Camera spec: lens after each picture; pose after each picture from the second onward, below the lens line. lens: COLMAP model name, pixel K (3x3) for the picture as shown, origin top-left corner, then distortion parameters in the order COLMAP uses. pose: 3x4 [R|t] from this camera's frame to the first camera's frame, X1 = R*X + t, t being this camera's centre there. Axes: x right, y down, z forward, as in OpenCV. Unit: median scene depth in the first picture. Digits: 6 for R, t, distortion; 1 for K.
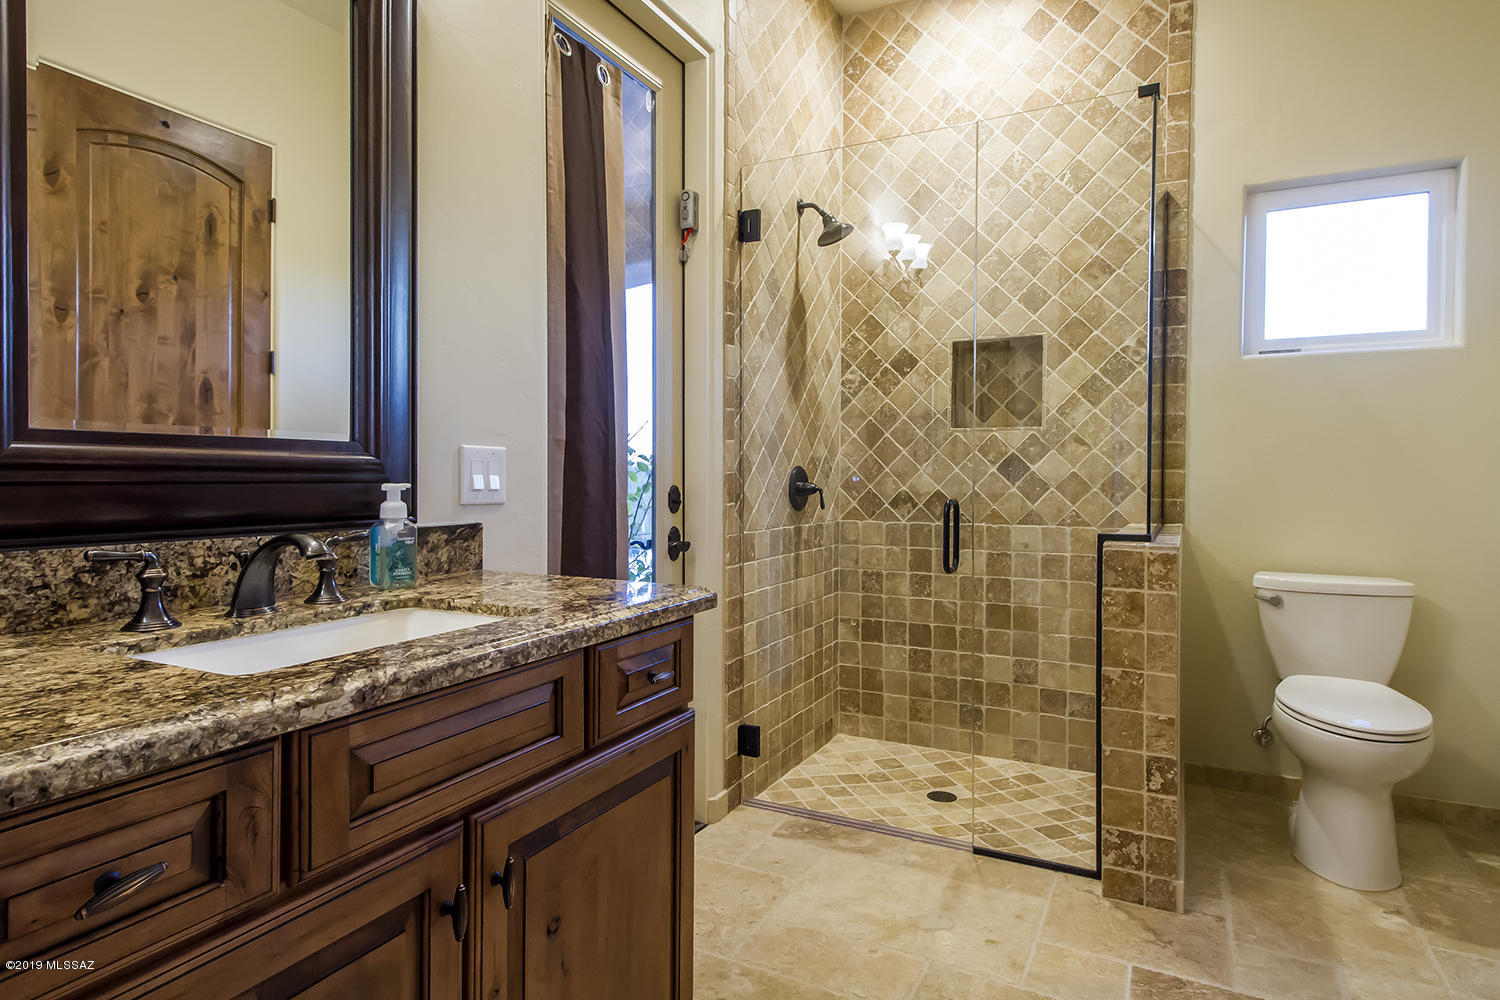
lens RADIAL K [[838.1, 0, 769.2], [0, 838.1, 491.2], [0, 0, 1]] dist [0.025580, -0.012771]
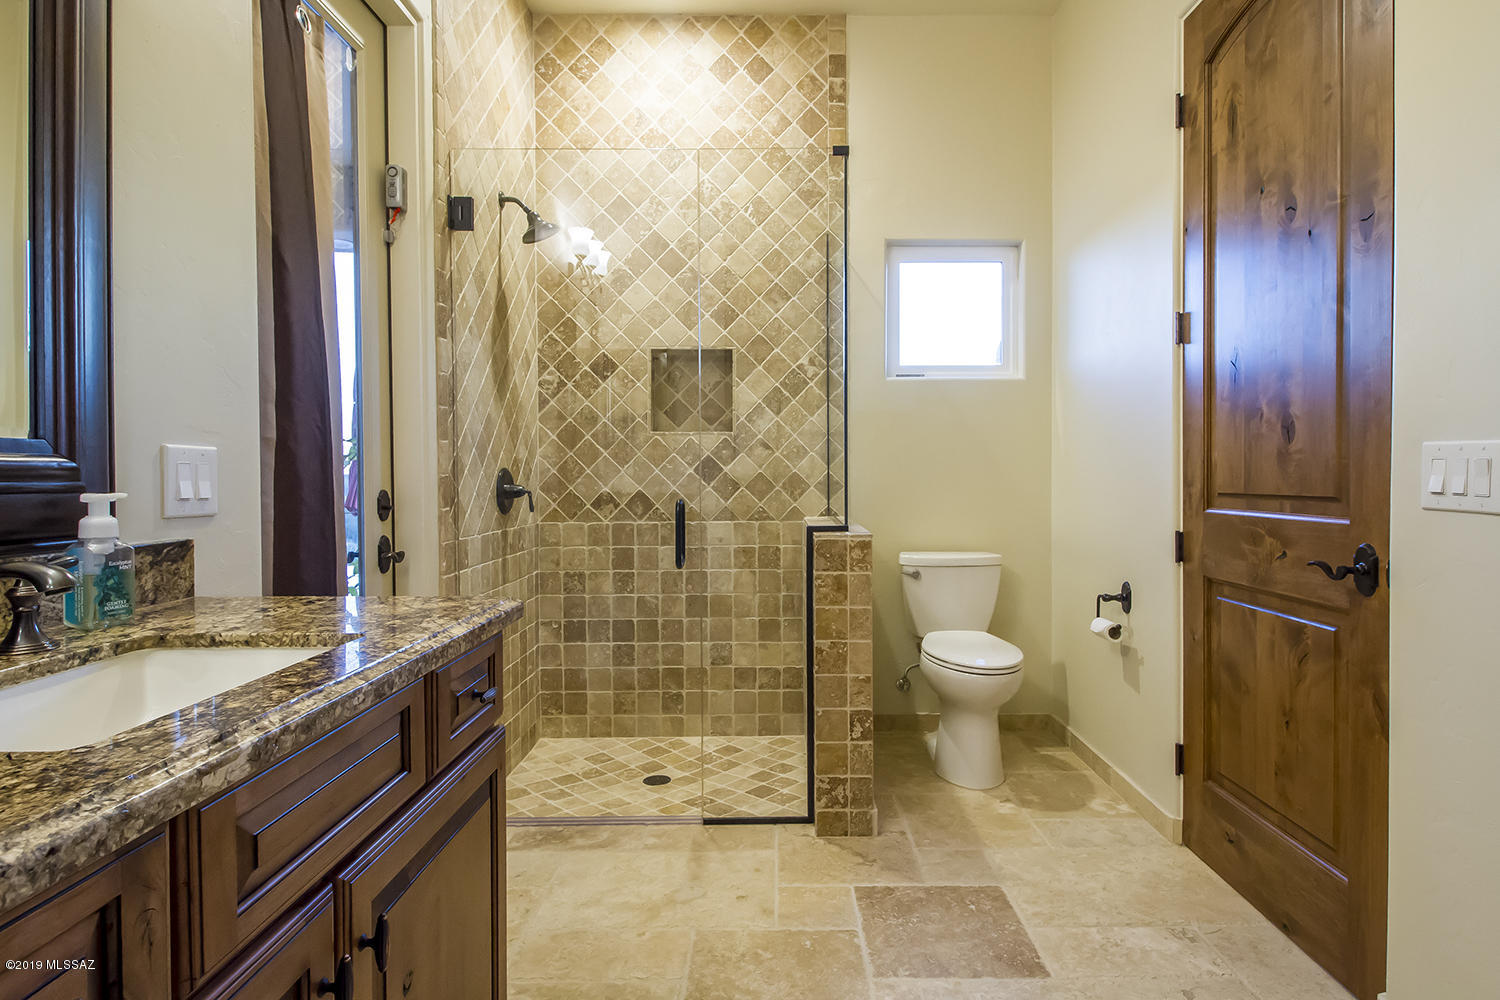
lens RADIAL K [[827.3, 0, 754.1], [0, 827.3, 495.0], [0, 0, 1]] dist [0.012188, -0.018663]
pose [[0.884083, -0.018192, 0.466977, -0.180349], [0.015837, 0.999834, 0.008968, -0.003275], [-0.467062, -0.000533, 0.884224, 0.024644]]
